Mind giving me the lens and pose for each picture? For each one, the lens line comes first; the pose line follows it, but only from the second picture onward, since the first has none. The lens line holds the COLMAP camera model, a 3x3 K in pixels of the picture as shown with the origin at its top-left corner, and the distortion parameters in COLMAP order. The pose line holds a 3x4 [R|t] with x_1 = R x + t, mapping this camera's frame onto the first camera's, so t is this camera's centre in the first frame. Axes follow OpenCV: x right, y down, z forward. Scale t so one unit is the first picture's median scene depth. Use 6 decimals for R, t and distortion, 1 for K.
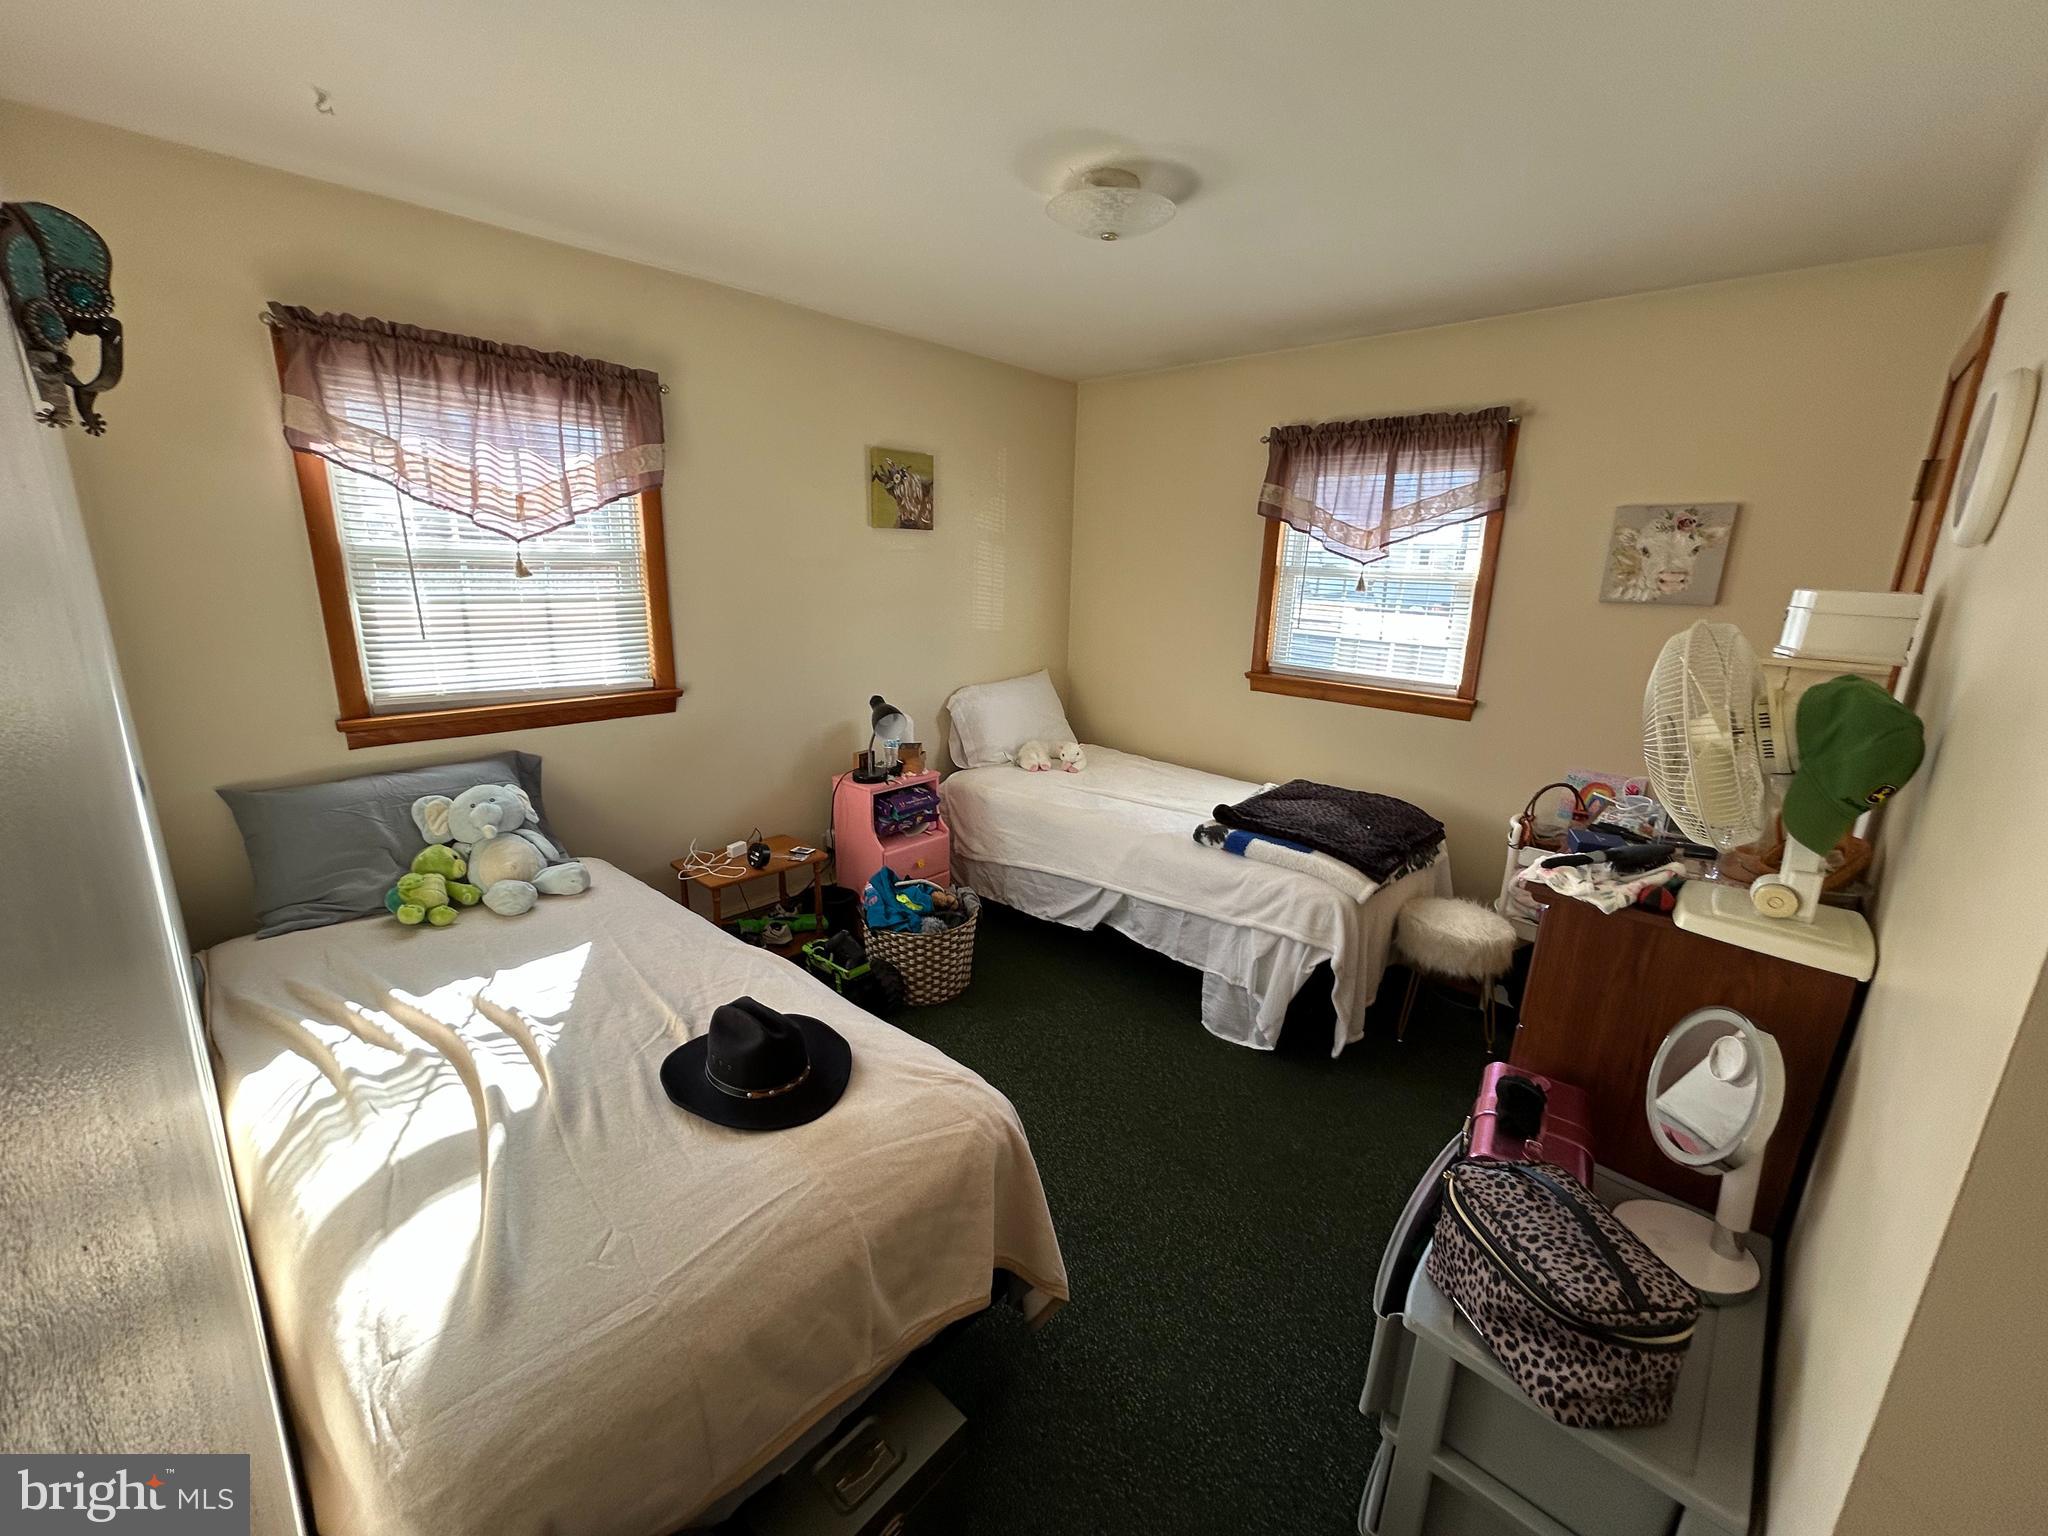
lens RADIAL K [[827.3, 0, 1023.1], [0, 827.3, 774.2], [0, 0, 1]] dist [0.001034, -0.000134]
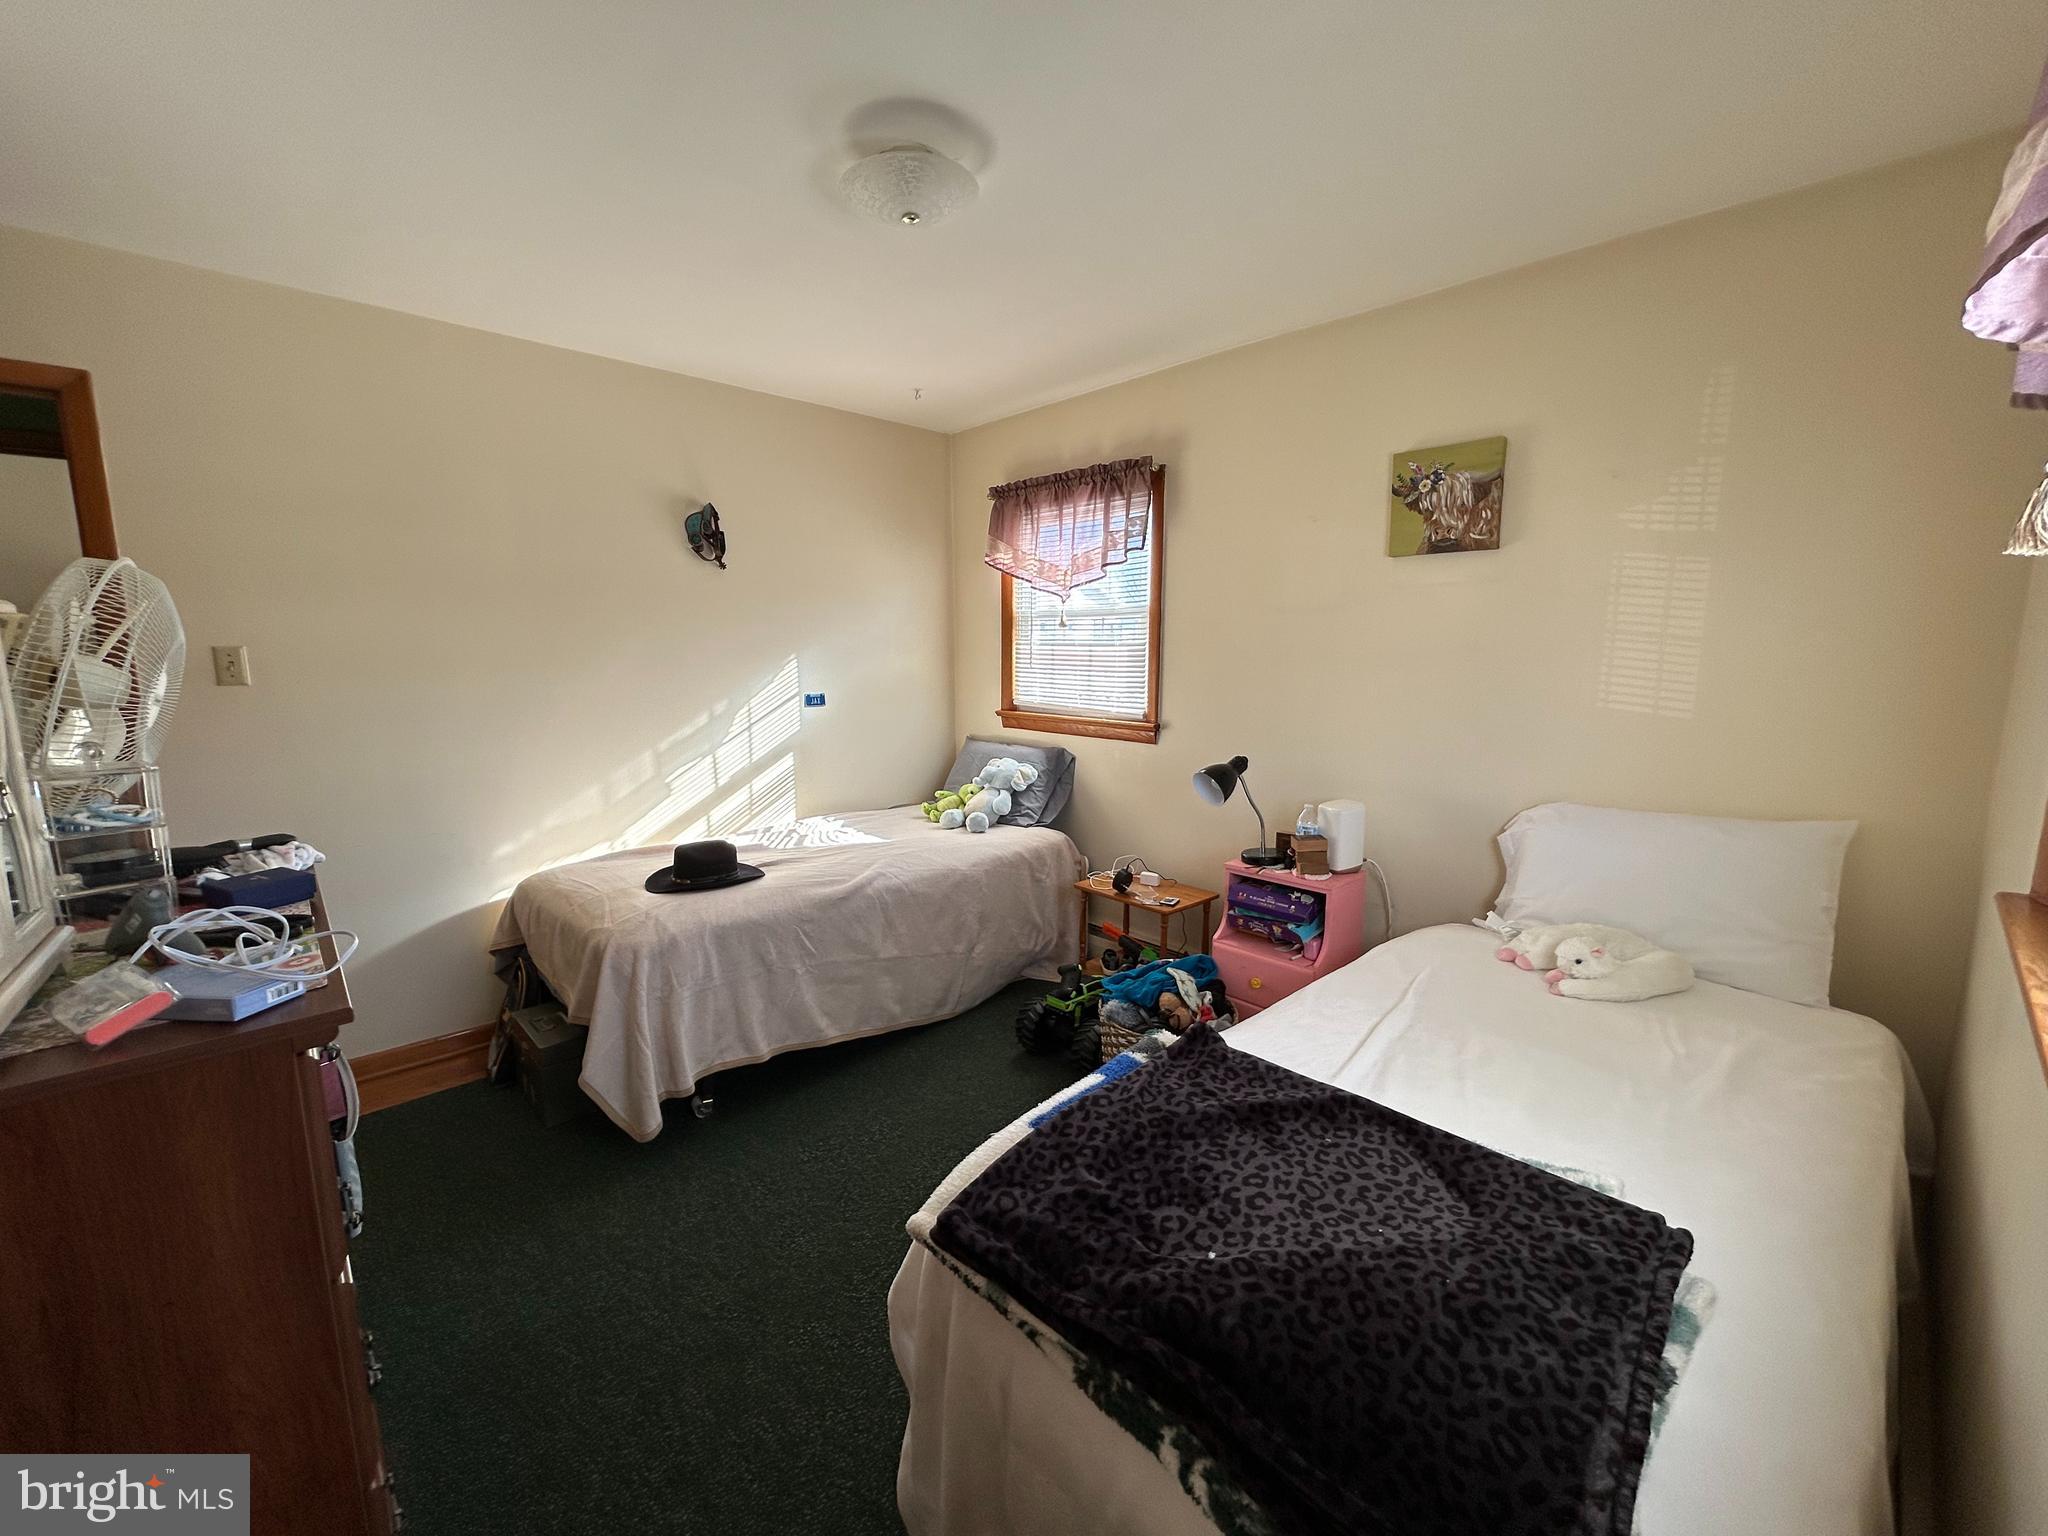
lens RADIAL K [[827.3, 0, 1023.1], [0, 827.3, 774.2], [0, 0, 1]] dist [0.001034, -0.000134]
pose [[-0.058628, 0.132023, -0.989511, 0.635004], [-0.251154, 0.957383, 0.142617, -0.134857], [0.966170, 0.256881, -0.022971, 0.762853]]
